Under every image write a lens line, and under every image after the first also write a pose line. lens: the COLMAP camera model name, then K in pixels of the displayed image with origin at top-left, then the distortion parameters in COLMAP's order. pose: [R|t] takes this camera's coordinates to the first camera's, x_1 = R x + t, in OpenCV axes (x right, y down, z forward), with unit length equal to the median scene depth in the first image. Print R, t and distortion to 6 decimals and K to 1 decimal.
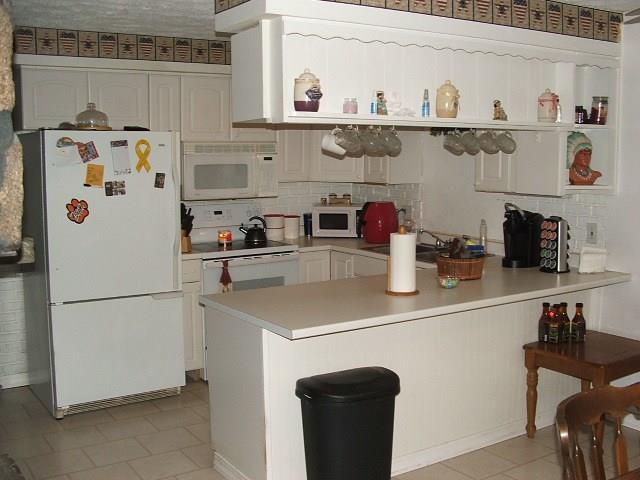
lens RADIAL K [[723.5, 0, 317.2], [0, 723.5, 240.1], [0, 0, 1]] dist [-0.085357, 0.000000]
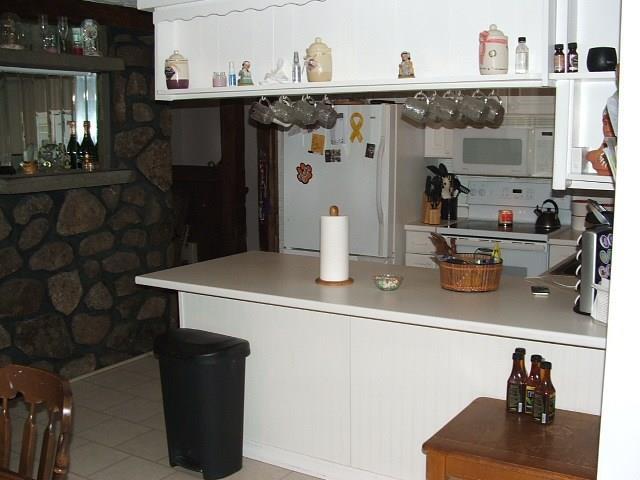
lens RADIAL K [[723.5, 0, 317.3], [0, 723.5, 241.1], [0, 0, 1]] dist [-0.085357, 0.000000]
pose [[0.394685, 0.141683, -0.907827, 0.769771], [-0.105567, 0.988489, 0.108376, -0.060441], [0.912732, 0.053062, 0.405099, 0.523575]]
